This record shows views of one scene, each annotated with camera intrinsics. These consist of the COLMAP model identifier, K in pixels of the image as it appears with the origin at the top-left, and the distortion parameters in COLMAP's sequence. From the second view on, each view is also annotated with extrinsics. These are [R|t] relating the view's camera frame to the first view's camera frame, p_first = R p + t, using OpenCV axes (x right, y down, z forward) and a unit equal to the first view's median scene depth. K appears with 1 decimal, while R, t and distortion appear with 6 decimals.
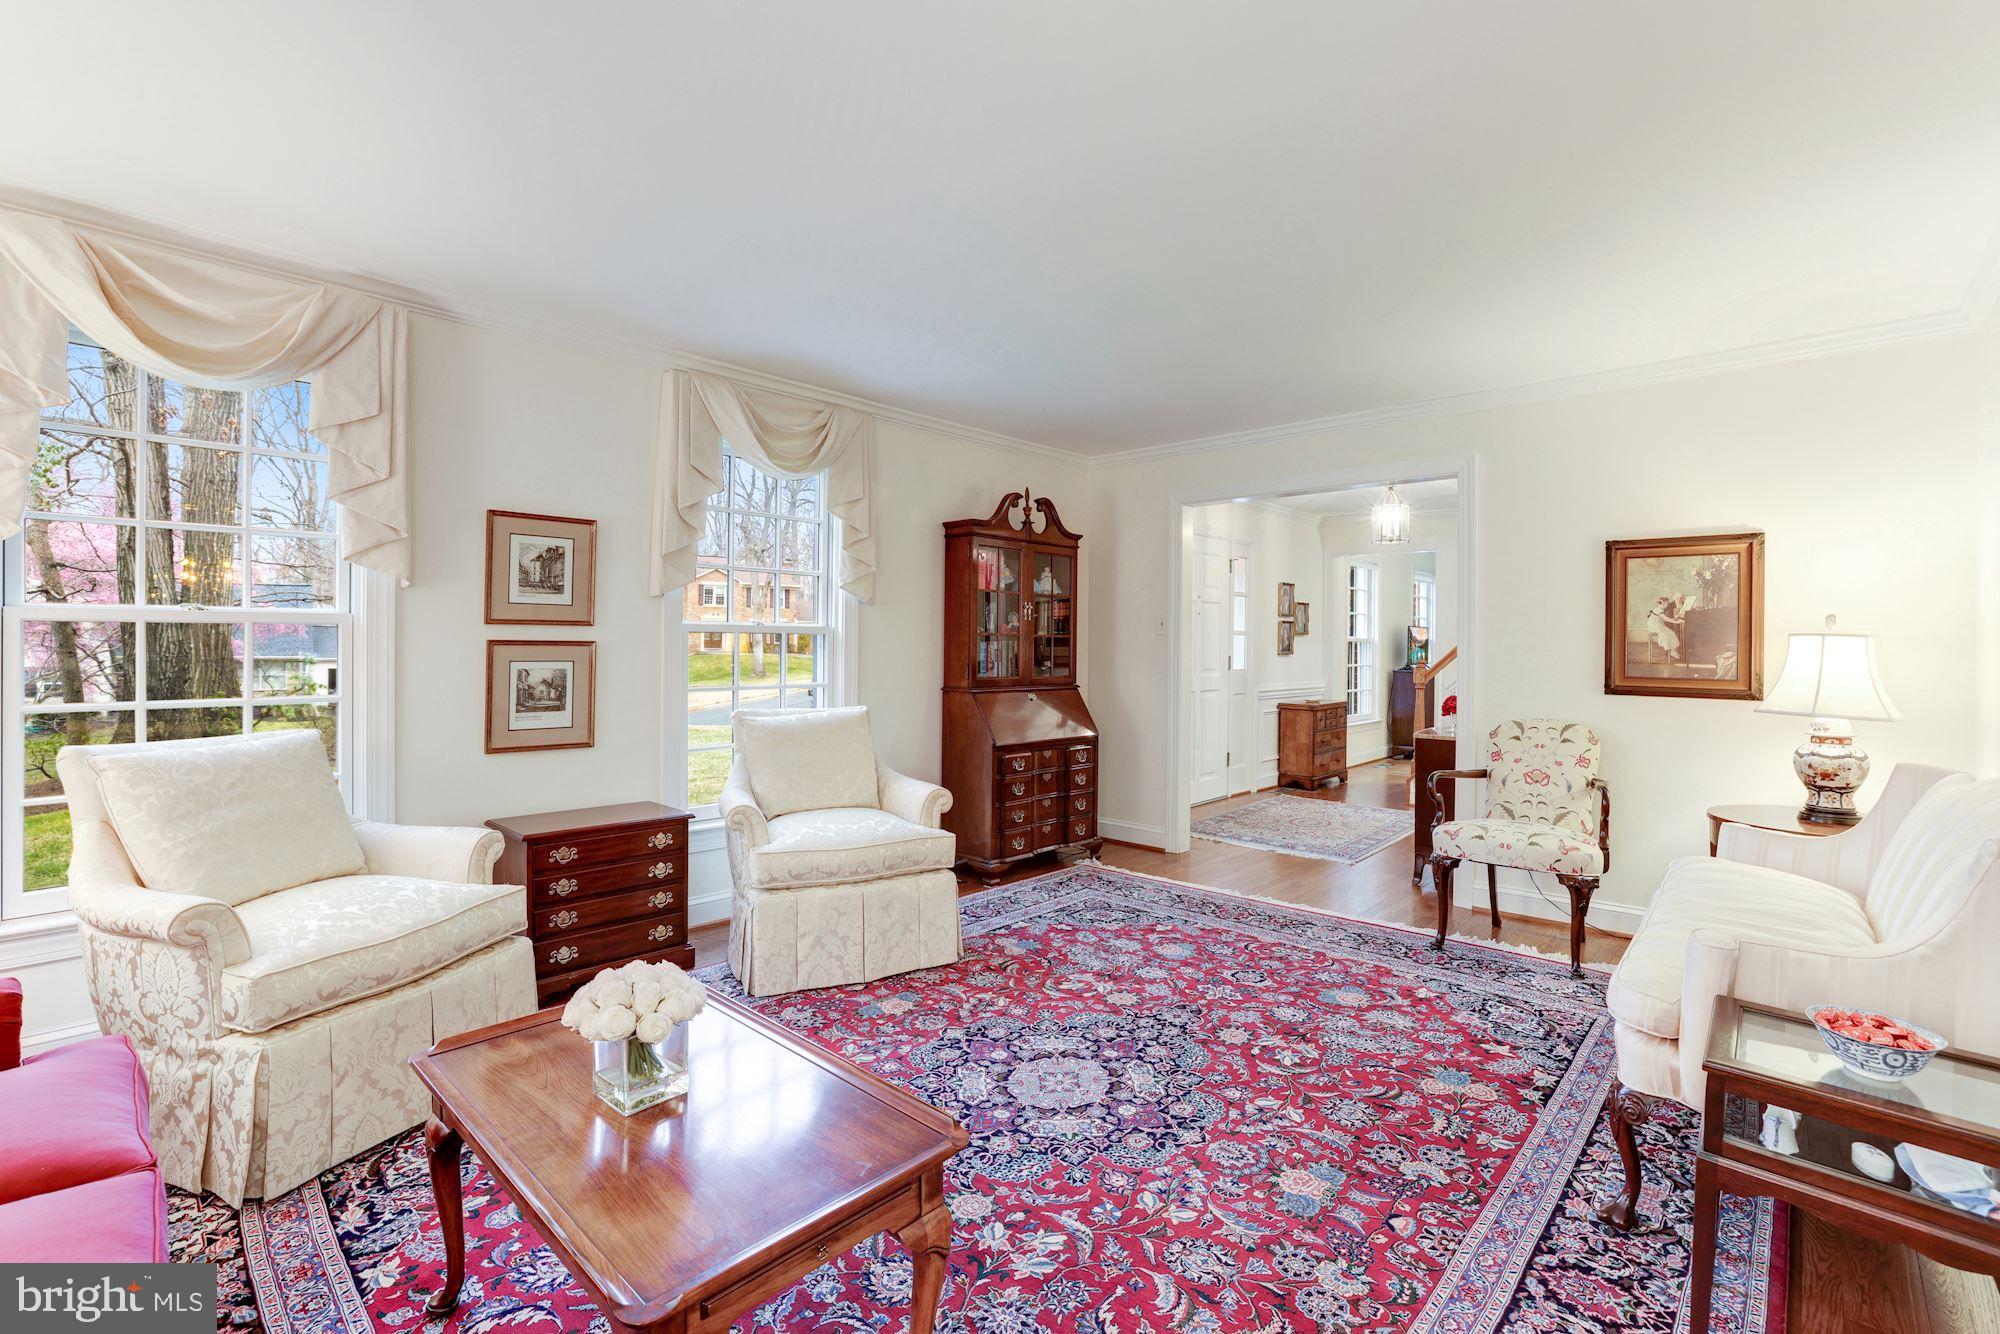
lens RADIAL K [[865.0, 0, 999.4], [0, 865.0, 654.0], [0, 0, 1]] dist [-0.003689, 0.000206]
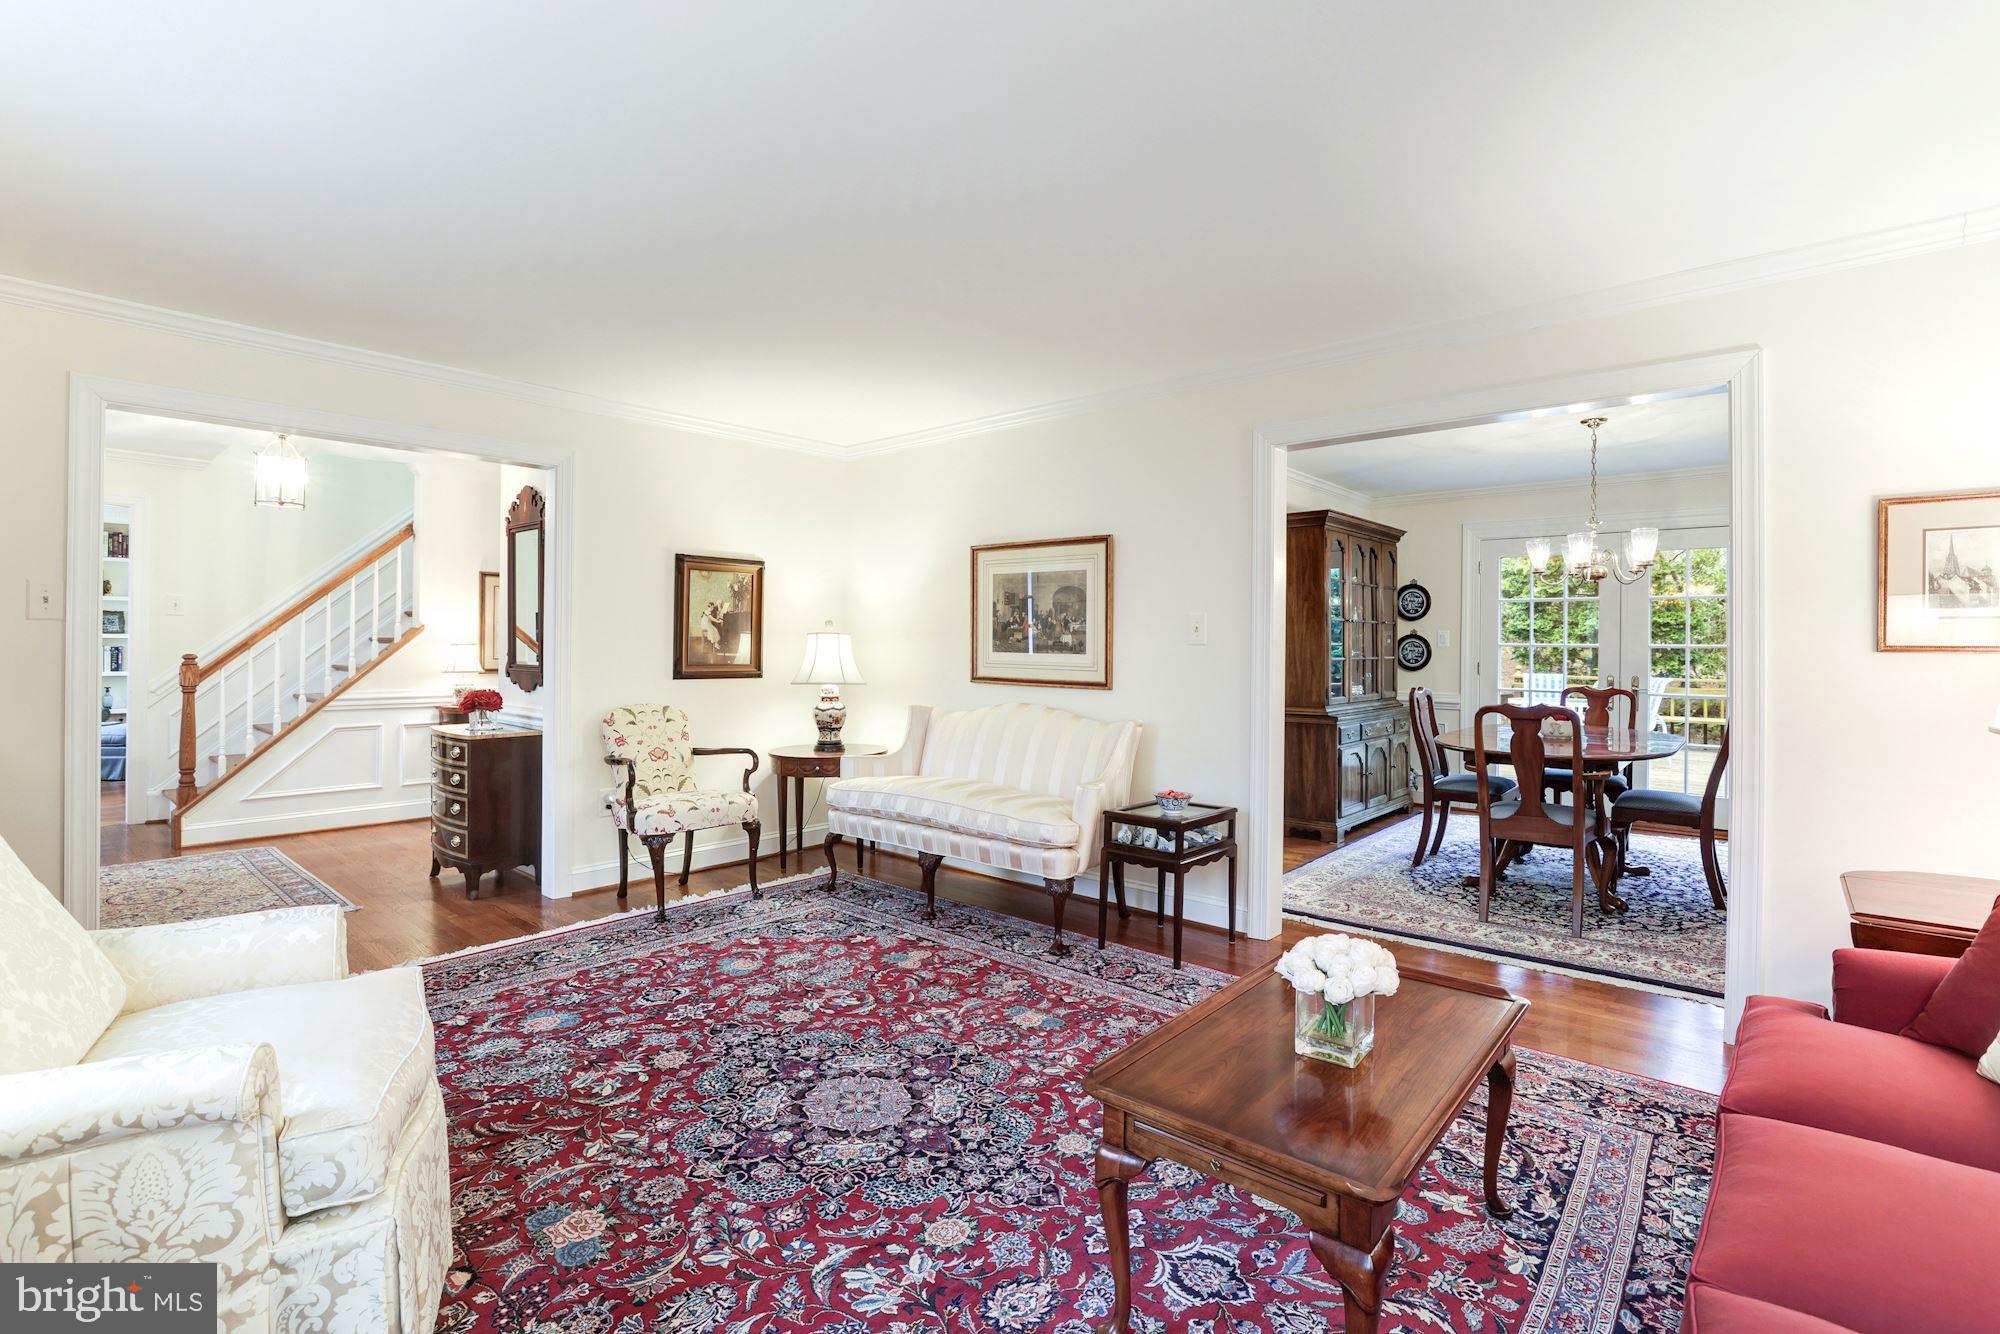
lens RADIAL K [[936.8, 0, 1009.7], [0, 936.8, 656.8], [0, 0, 1]] dist [-0.019003, 0.001001]
pose [[-0.039248, -0.011431, 0.999164, -0.761488], [-0.001046, 0.999934, 0.011399, -0.000080], [-0.999229, -0.000598, -0.039257, 0.707542]]
